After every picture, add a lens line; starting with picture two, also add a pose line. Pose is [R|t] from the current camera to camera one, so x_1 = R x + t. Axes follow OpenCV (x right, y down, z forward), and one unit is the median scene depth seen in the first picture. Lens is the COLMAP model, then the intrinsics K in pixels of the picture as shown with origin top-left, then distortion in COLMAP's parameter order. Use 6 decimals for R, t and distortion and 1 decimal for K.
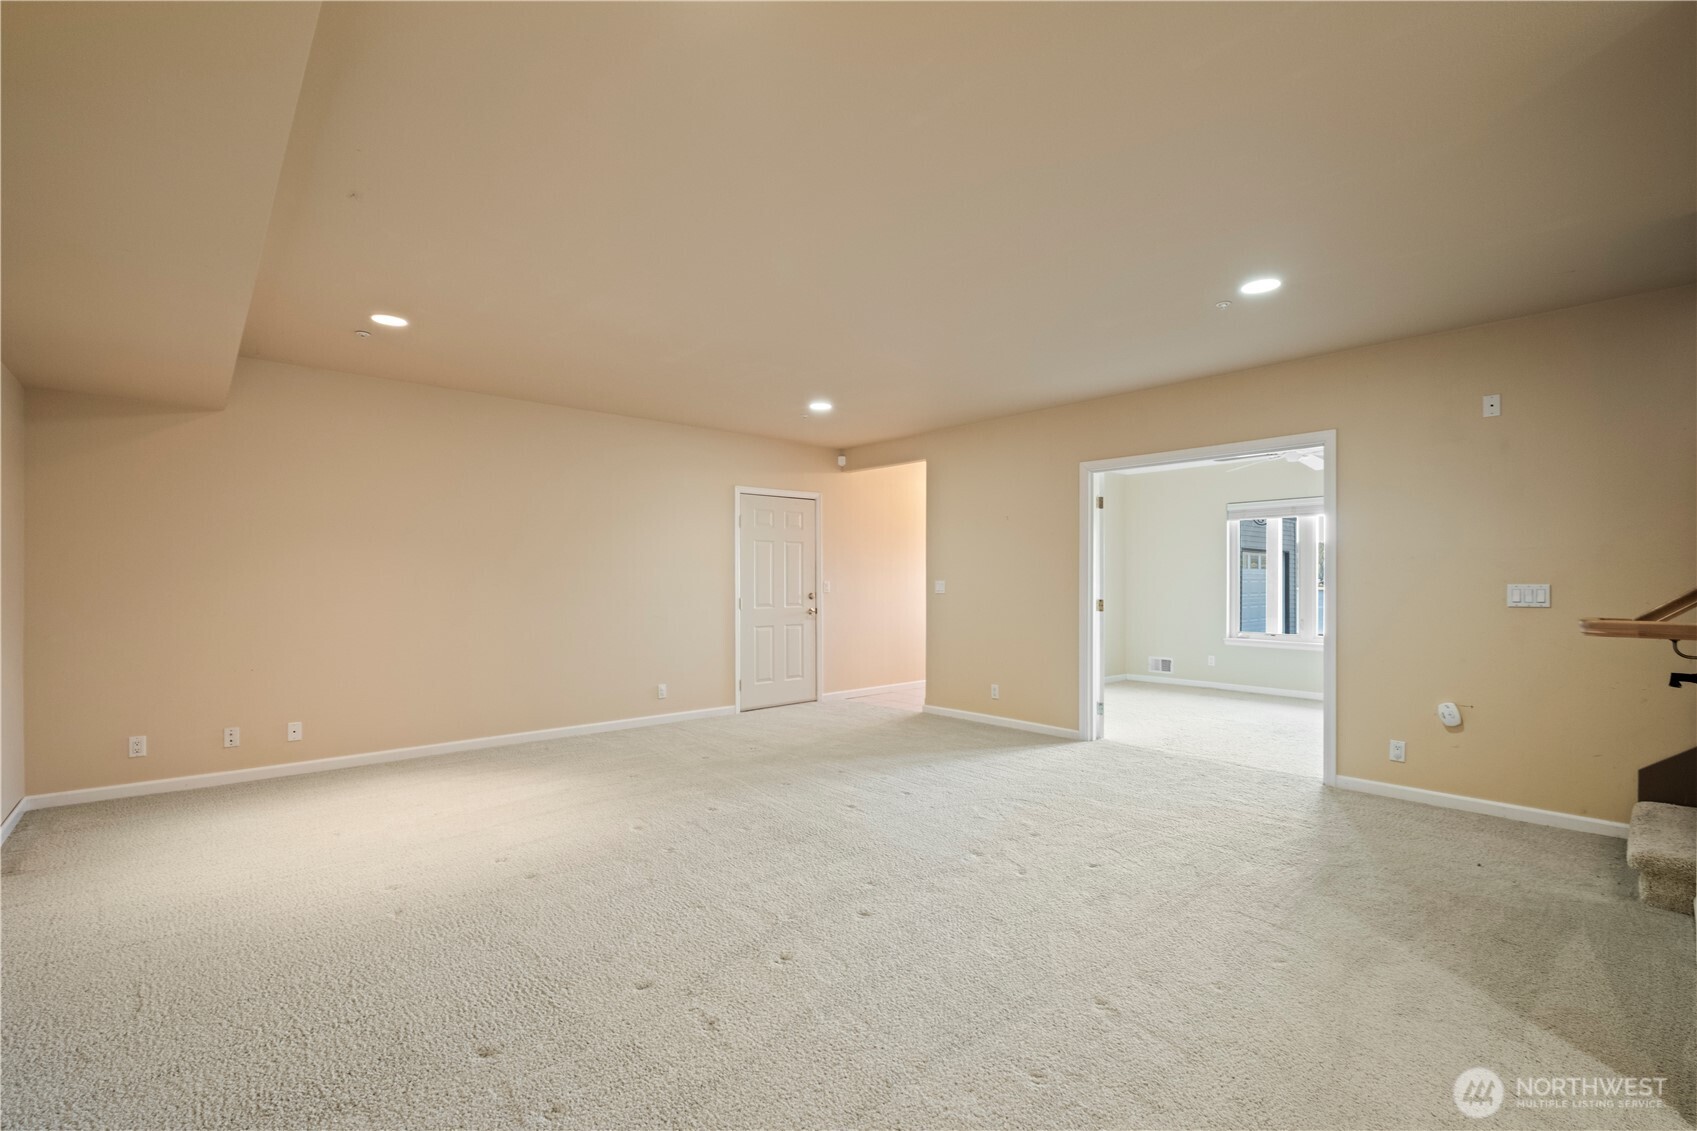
lens RADIAL K [[739.9, 0, 854.3], [0, 739.9, 572.2], [0, 0, 1]] dist [0.004796, -0.003843]
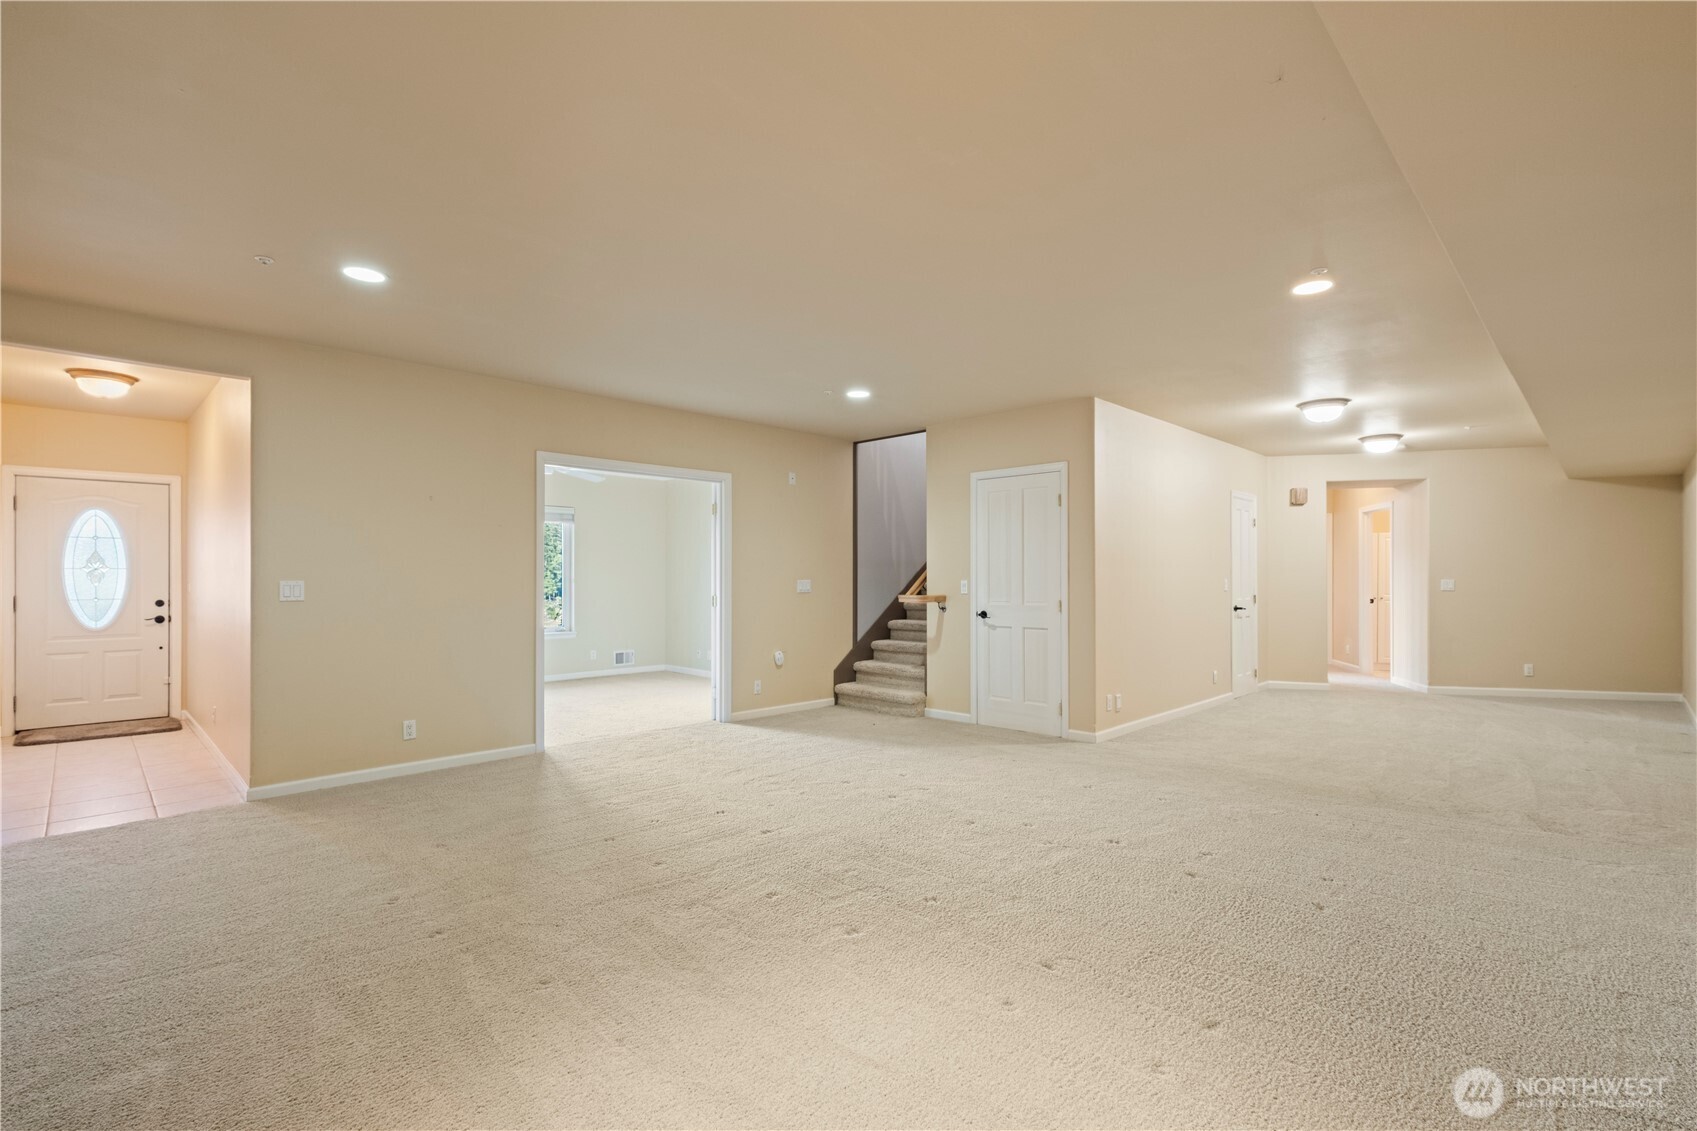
lens RADIAL K [[739.9, 0, 855.2], [0, 739.9, 572.9], [0, 0, 1]] dist [0.004796, -0.003843]
pose [[-0.040012, 0.002764, 0.999195, -0.802285], [-0.009313, 0.999952, -0.003139, 0.002983], [-0.999156, -0.009431, -0.039984, 0.821728]]
